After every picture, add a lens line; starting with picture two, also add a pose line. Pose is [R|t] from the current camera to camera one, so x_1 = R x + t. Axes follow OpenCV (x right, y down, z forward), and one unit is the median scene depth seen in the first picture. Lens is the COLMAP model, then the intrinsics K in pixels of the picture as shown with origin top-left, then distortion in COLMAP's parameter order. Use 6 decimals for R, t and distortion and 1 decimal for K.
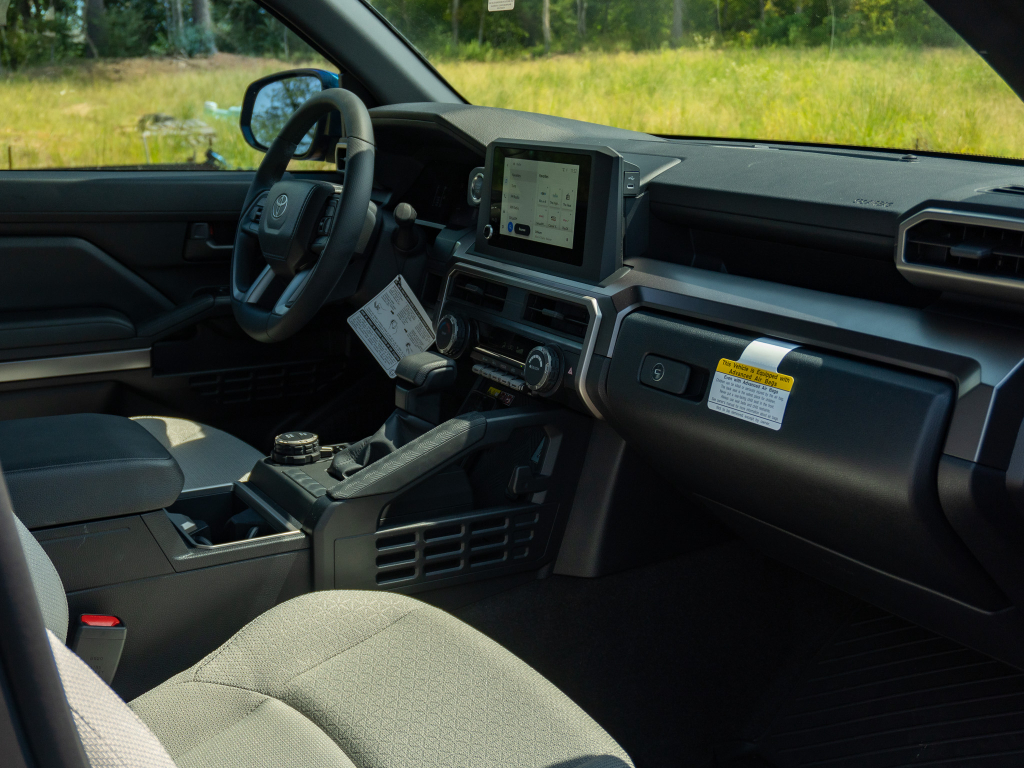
lens RADIAL K [[1206.6, 0, 512.0], [0, 1206.6, 384.0], [0, 0, 1]] dist [0.000094, -0.028802]
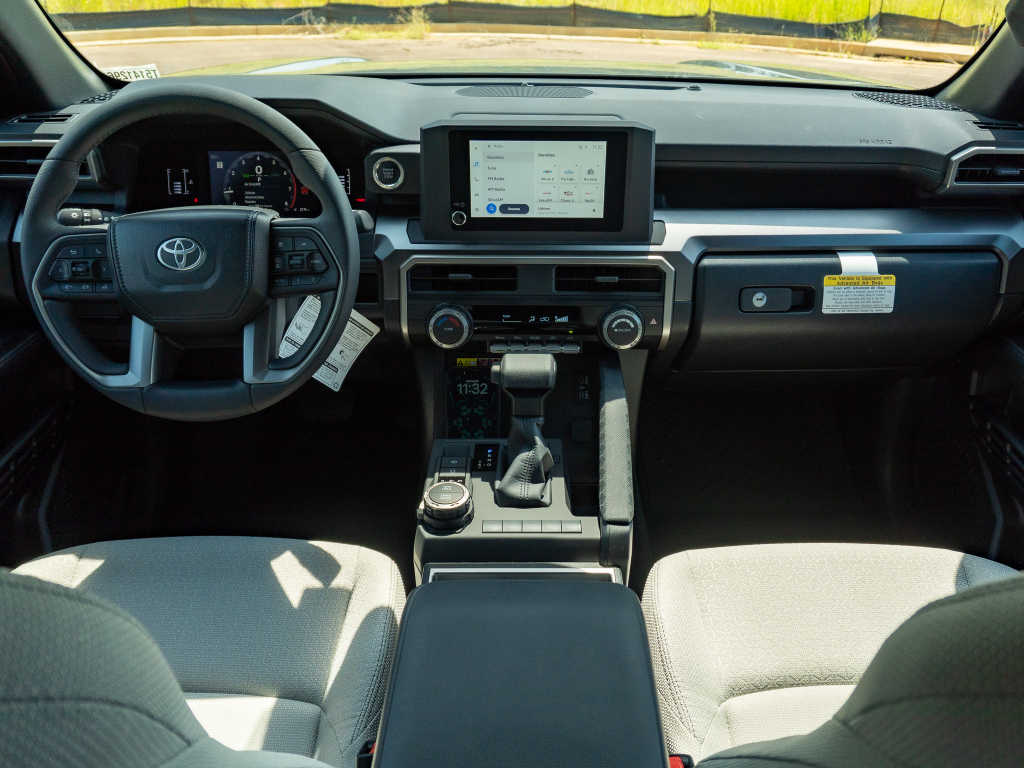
lens RADIAL K [[817.0, 0, 528.4], [0, 817.0, 382.7], [0, 0, 1]] dist [-0.018255, -0.002297]
pose [[0.497250, -0.422825, 0.757602, -0.626964], [0.200081, 0.905557, 0.374078, -0.273124], [-0.844222, -0.034429, 0.534887, 0.658943]]
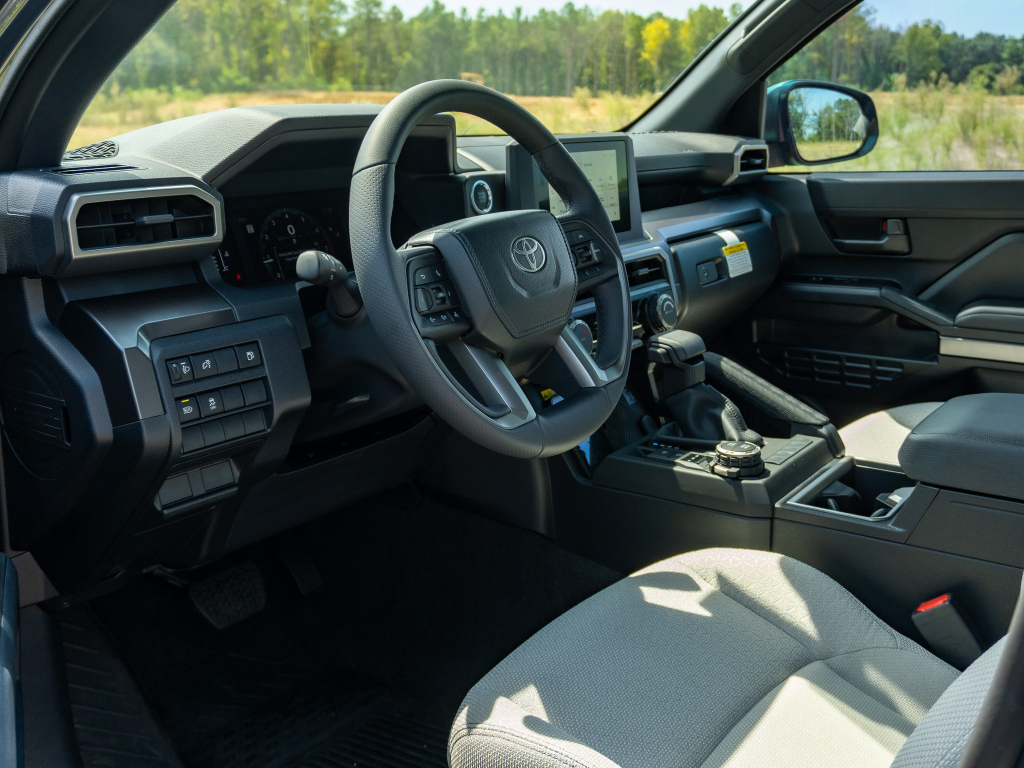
lens RADIAL K [[1016.1, 0, 512.0], [0, 1016.1, 384.0], [0, 0, 1]] dist [-0.017447, -0.004420]
pose [[-0.385154, -0.233029, 0.892946, -0.860929], [0.234370, 0.911172, 0.338876, -0.334951], [-0.892596, 0.339800, -0.296327, 1.469989]]
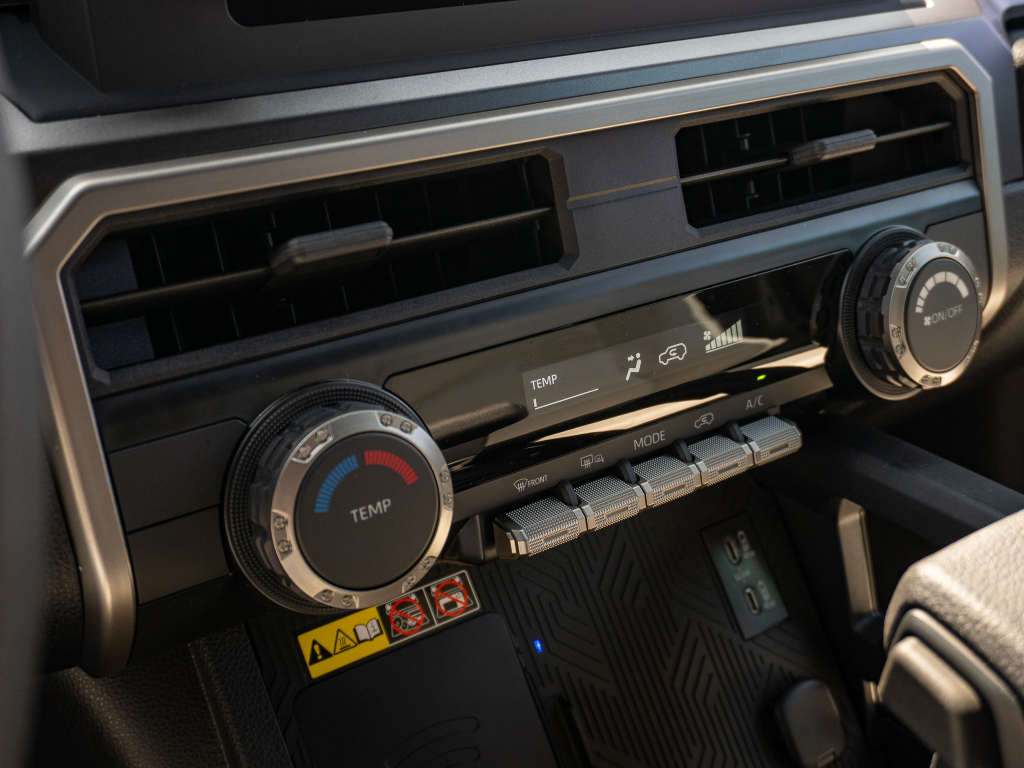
lens RADIAL K [[1206.6, 0, 512.0], [0, 1206.6, 384.0], [0, 0, 1]] dist [0.000094, -0.028802]
pose [[-0.079161, -0.399116, 0.913477, -0.257008], [0.263385, 0.875415, 0.405311, -0.149874], [-0.961437, 0.272681, 0.035822, 1.094303]]
